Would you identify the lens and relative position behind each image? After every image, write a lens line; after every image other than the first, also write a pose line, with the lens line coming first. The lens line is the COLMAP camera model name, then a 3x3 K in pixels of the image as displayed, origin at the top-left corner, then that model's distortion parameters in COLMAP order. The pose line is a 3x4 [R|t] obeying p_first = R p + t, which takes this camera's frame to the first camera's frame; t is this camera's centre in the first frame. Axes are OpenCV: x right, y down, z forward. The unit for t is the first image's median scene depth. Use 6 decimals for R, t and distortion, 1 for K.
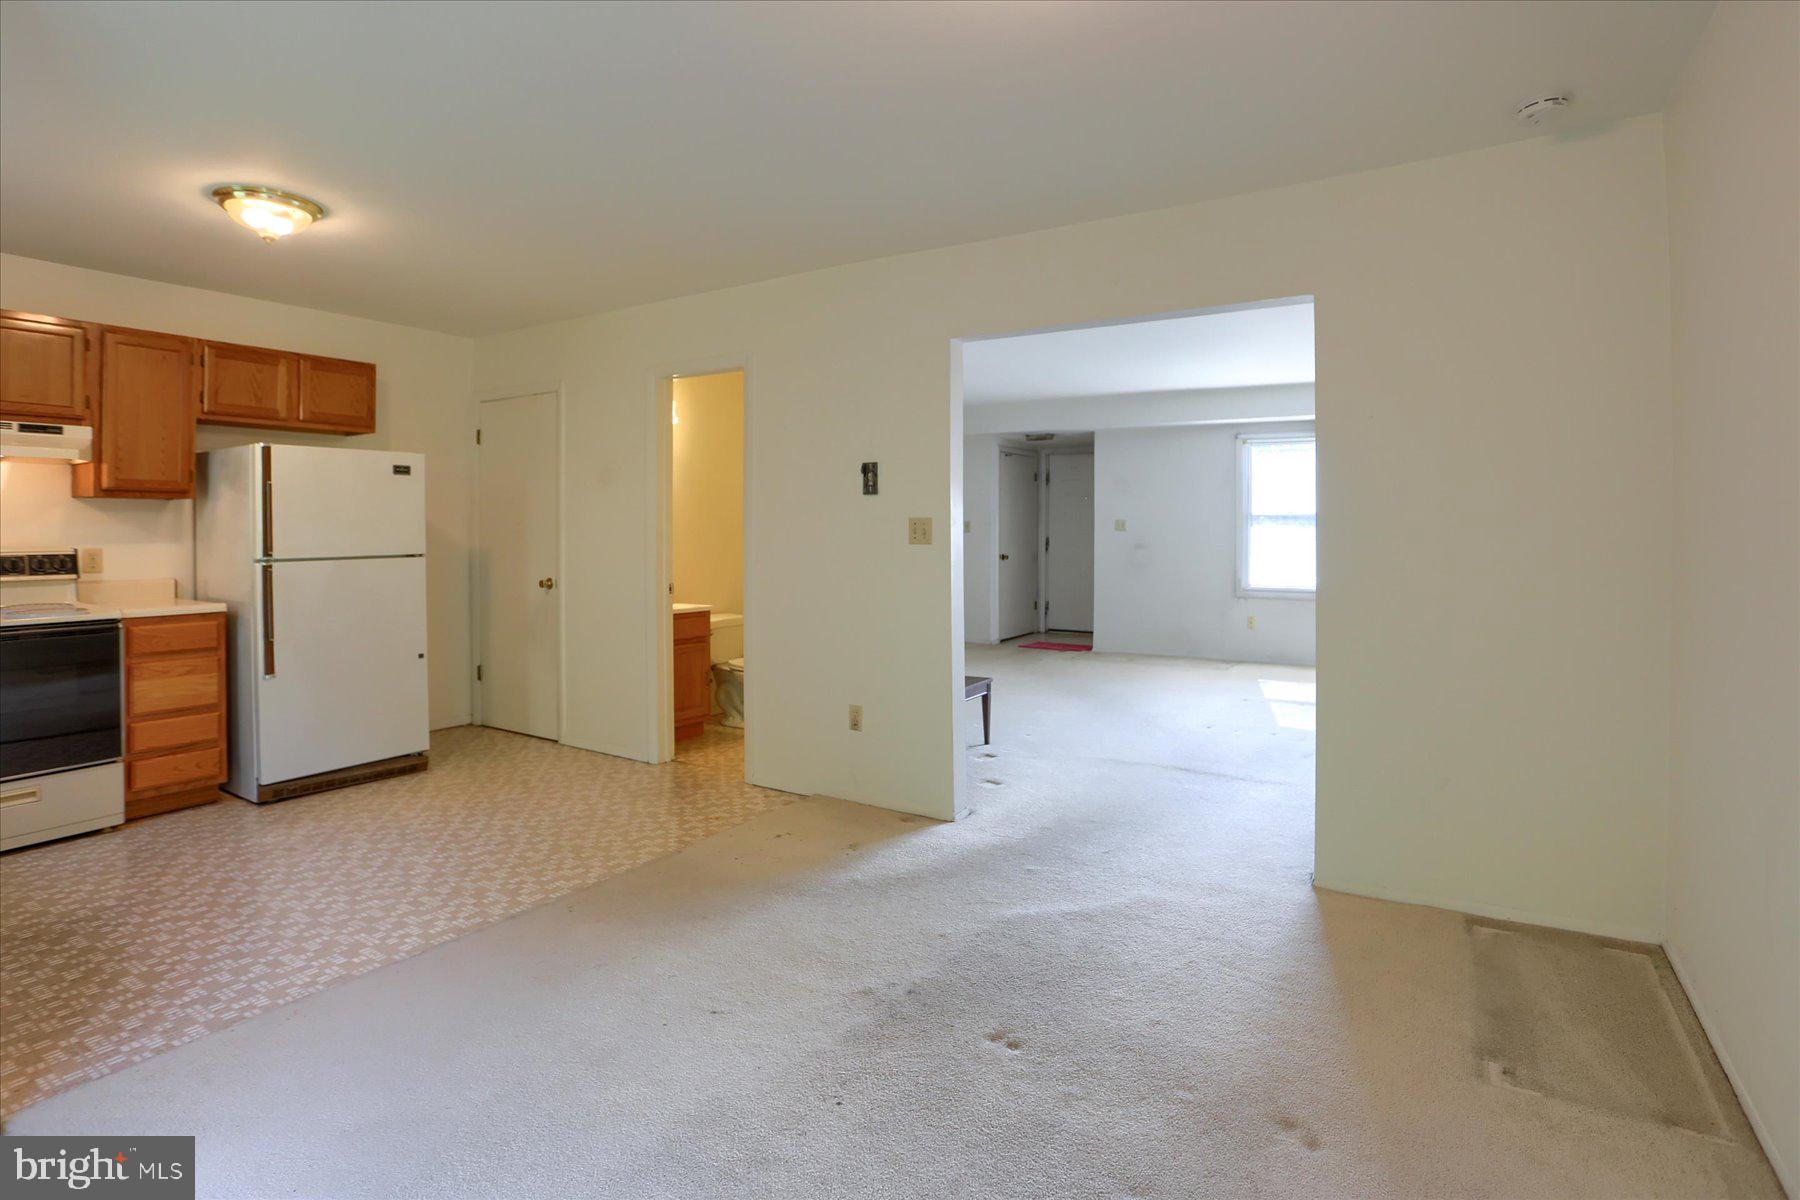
lens RADIAL K [[892.5, 0, 900.4], [0, 892.5, 563.4], [0, 0, 1]] dist [-0.081426, 0.034649]
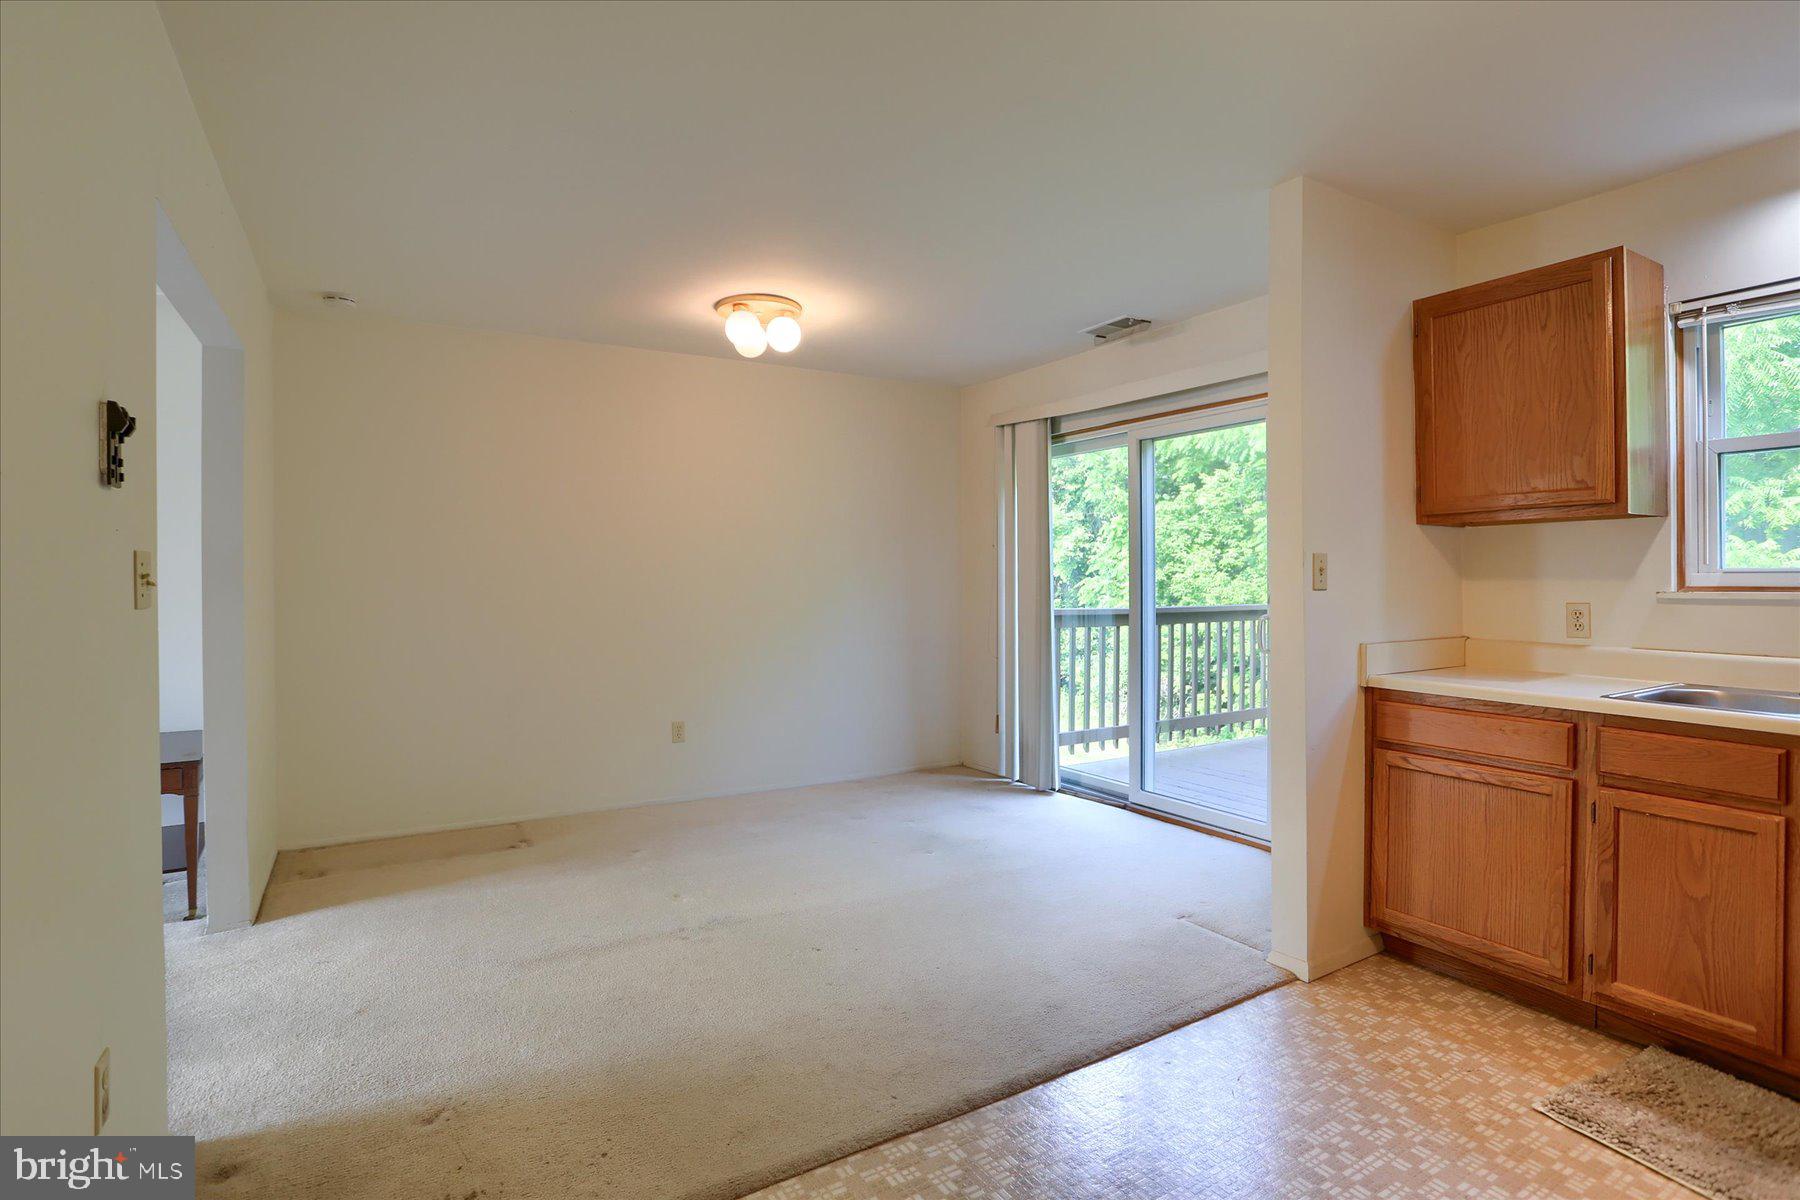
lens RADIAL K [[894.6, 0, 902.2], [0, 894.6, 584.8], [0, 0, 1]] dist [-0.056447, 0.022546]
pose [[-0.895783, 0.005679, 0.444456, -0.567530], [0.024962, 0.998983, 0.037546, -0.046157], [-0.443790, 0.044728, -0.895014, 1.302327]]
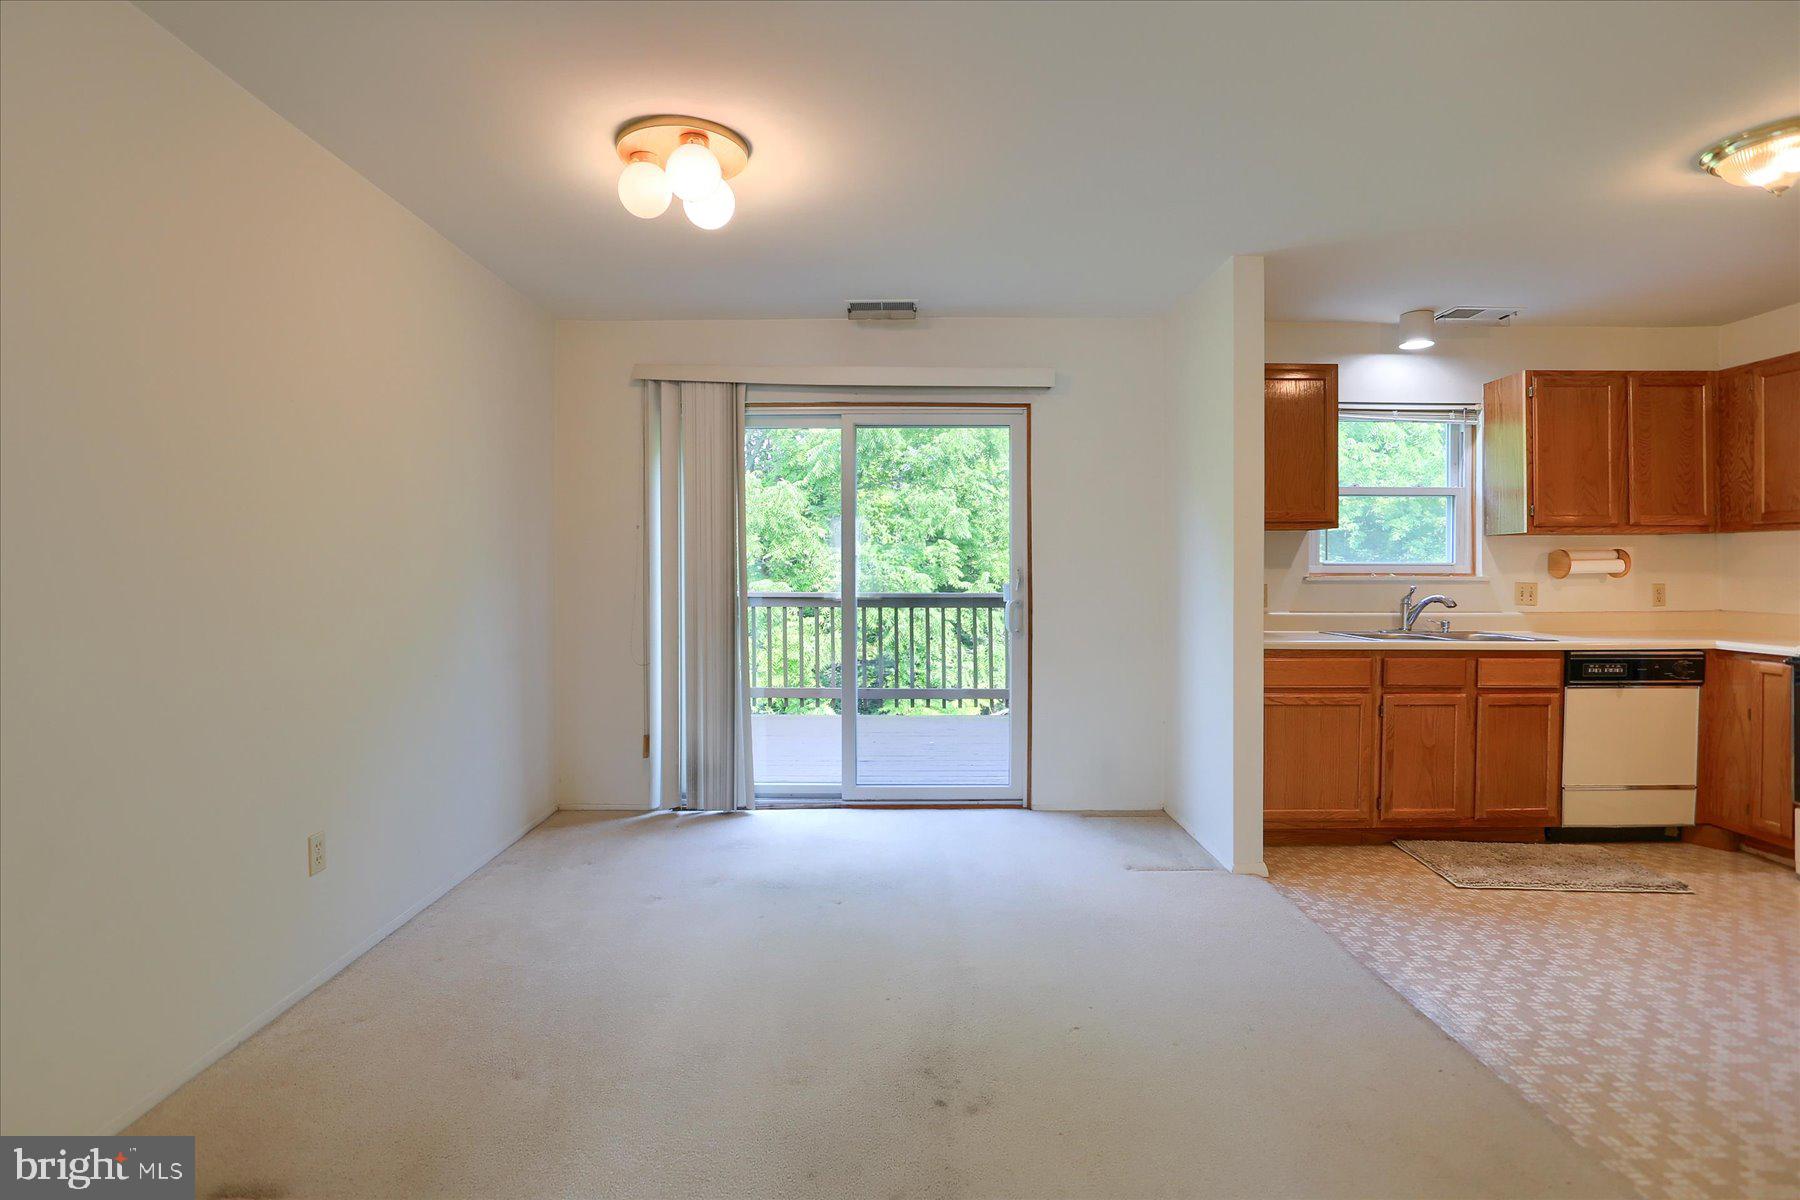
lens RADIAL K [[887.2, 0, 883.6], [0, 887.2, 578.8], [0, 0, 1]] dist [-0.060209, 0.022479]
pose [[-0.847531, 0.012894, -0.530590, 0.331783], [-0.014122, 0.998803, 0.046830, -0.041951], [0.530558, 0.047183, -0.846334, 1.075040]]
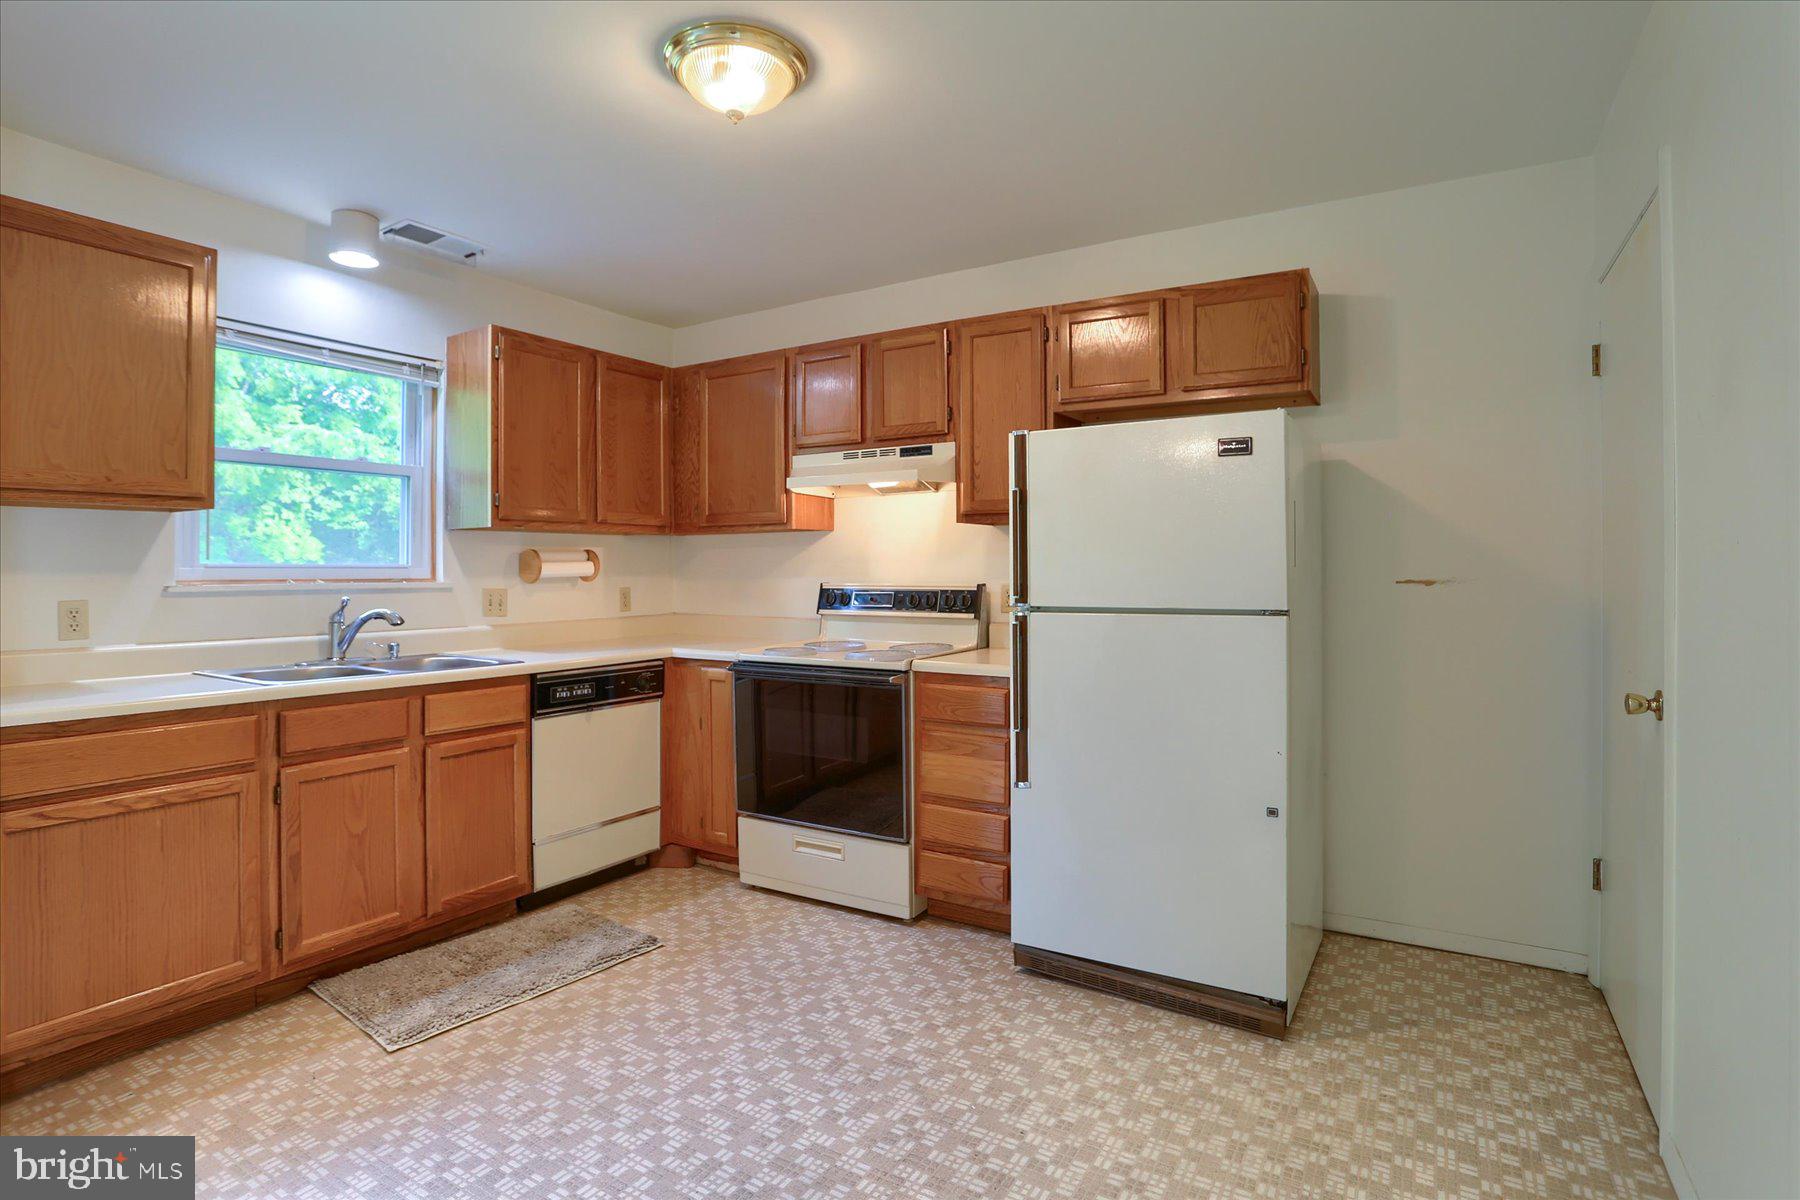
lens RADIAL K [[892.5, 0, 900.4], [0, 892.5, 563.4], [0, 0, 1]] dist [-0.081426, 0.034649]
pose [[0.018996, -0.001139, -0.999819, -0.061247], [-0.035204, 0.999379, -0.001807, -0.036427], [0.999200, 0.035232, 0.018944, 0.972346]]
